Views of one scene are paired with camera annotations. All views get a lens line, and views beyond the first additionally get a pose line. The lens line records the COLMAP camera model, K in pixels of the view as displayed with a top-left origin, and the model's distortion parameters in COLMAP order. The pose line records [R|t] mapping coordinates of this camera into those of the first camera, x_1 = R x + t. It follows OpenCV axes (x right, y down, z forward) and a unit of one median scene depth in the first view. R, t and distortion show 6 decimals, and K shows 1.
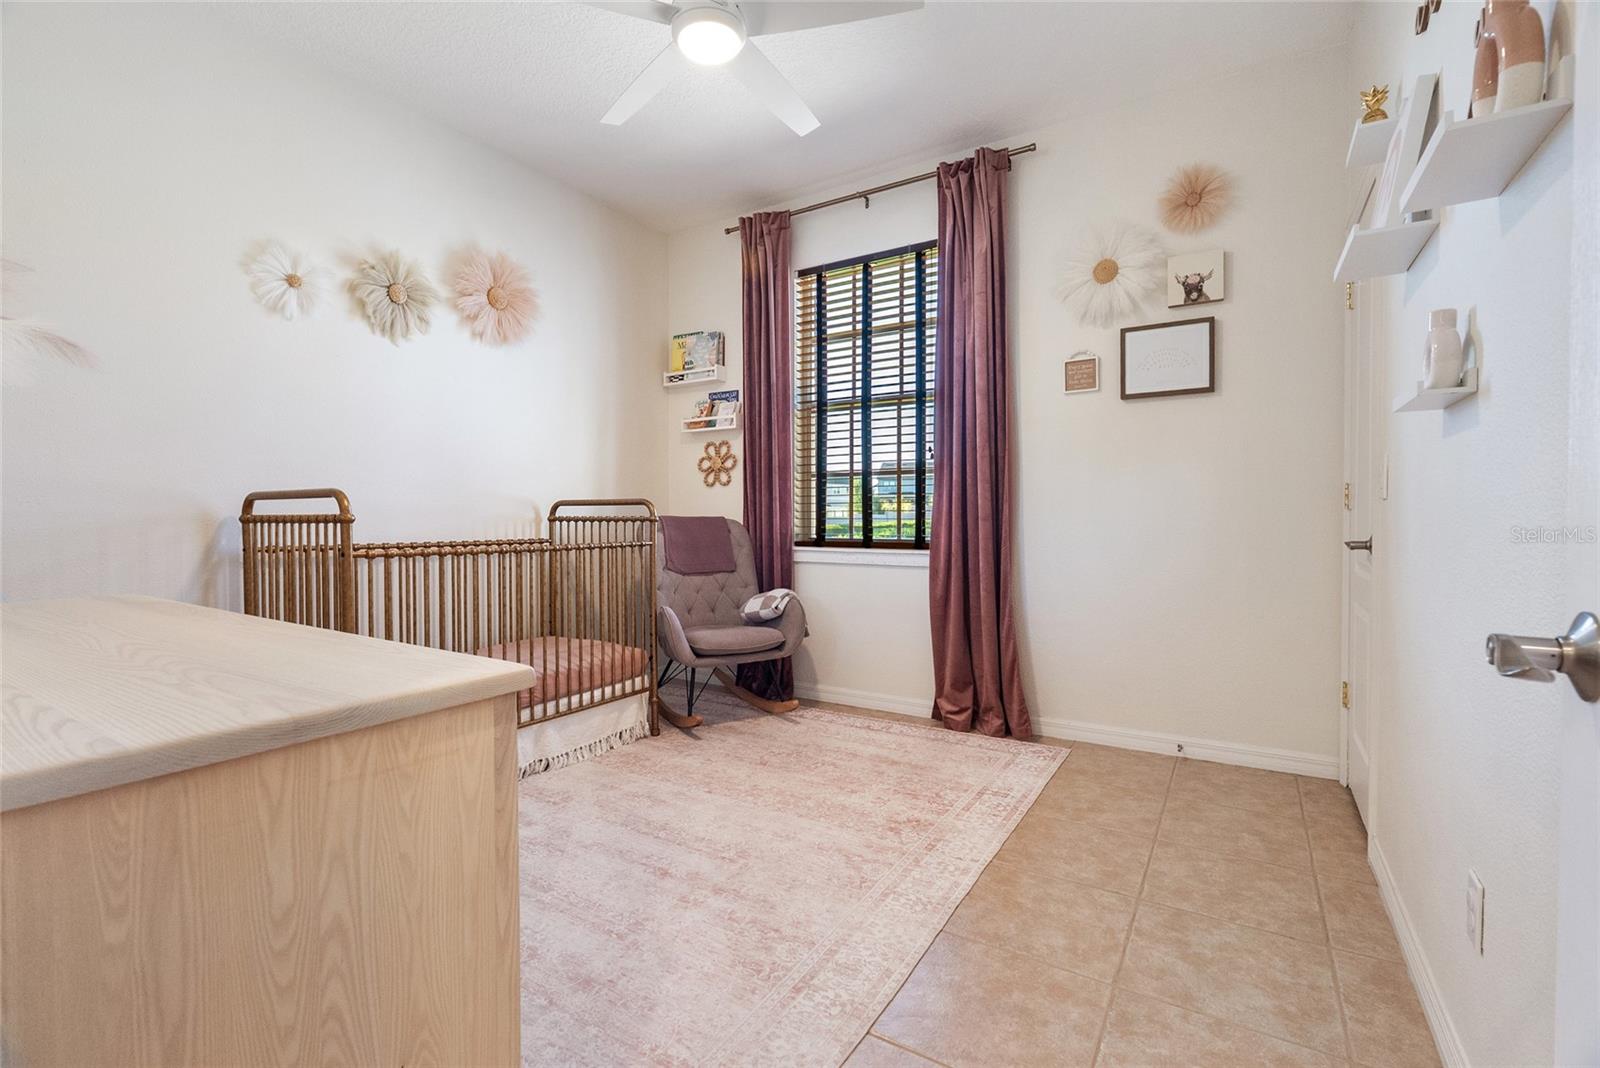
lens RADIAL K [[722.7, 0, 802.6], [0, 722.7, 527.4], [0, 0, 1]] dist [-0.010036, 0.002810]
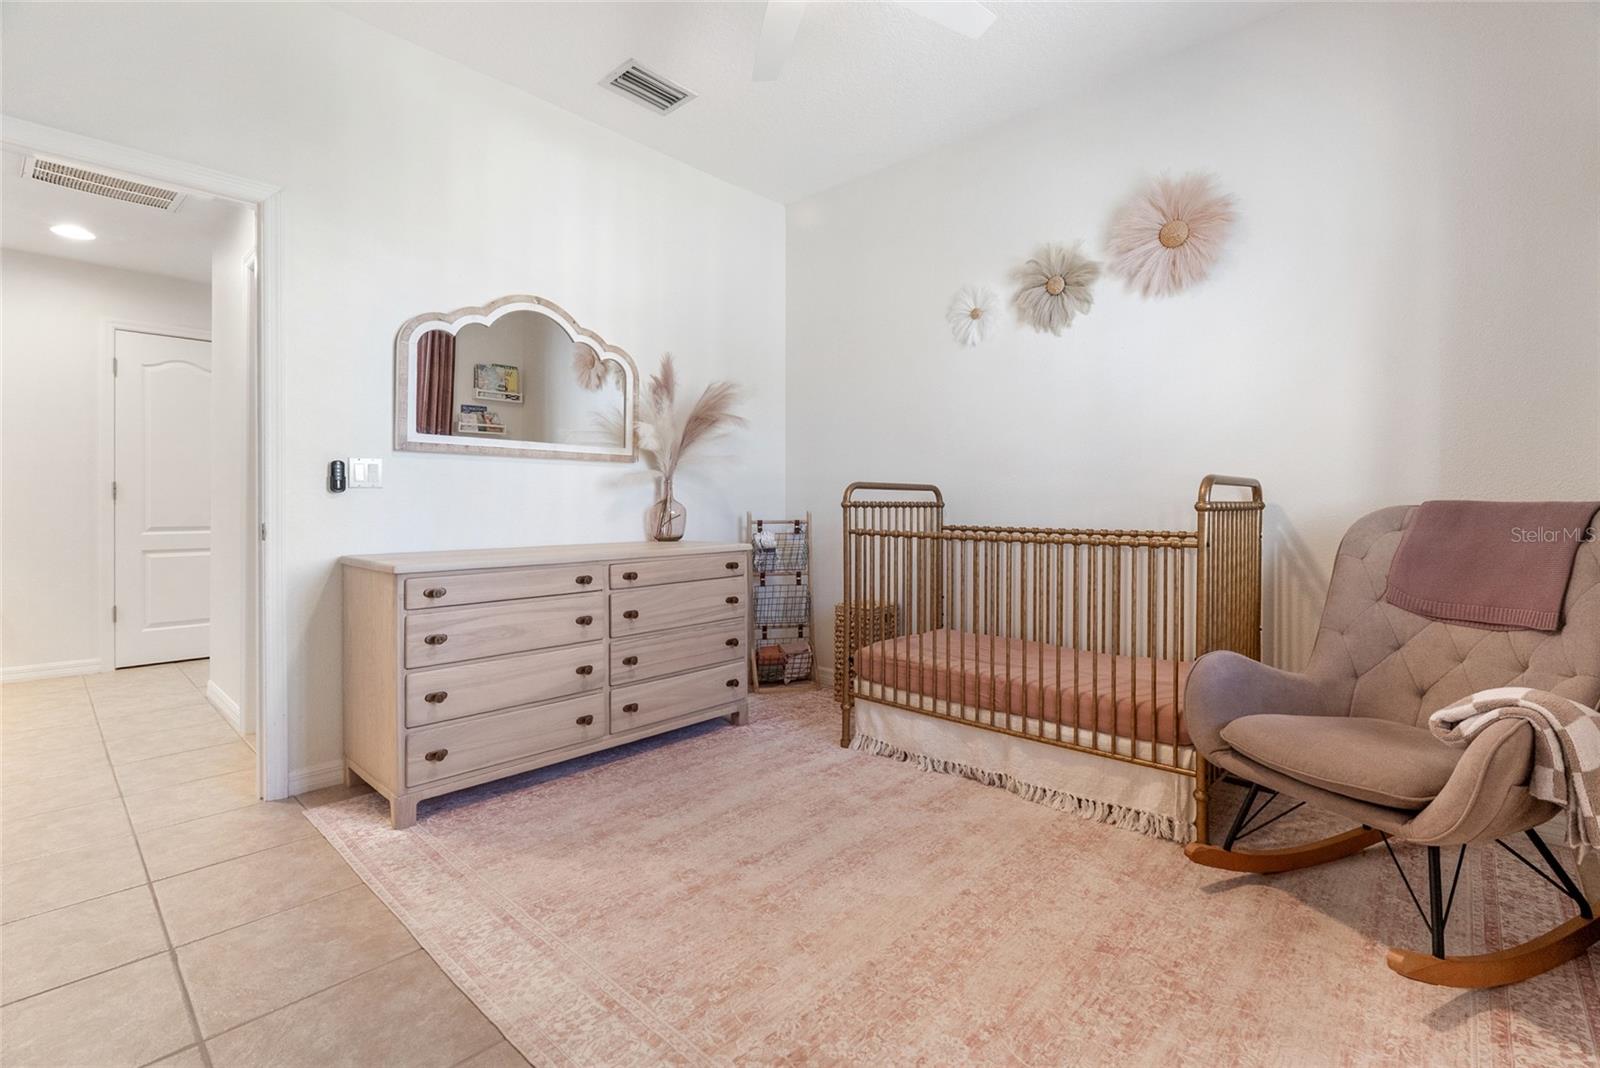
lens RADIAL K [[722.7, 0, 796.0], [0, 722.7, 506.3], [0, 0, 1]] dist [-0.010036, 0.002810]
pose [[-0.197702, 0.002547, -0.980259, 0.578655], [-0.016132, 0.999853, 0.005851, -0.011685], [0.980129, 0.016970, -0.197632, 0.949680]]
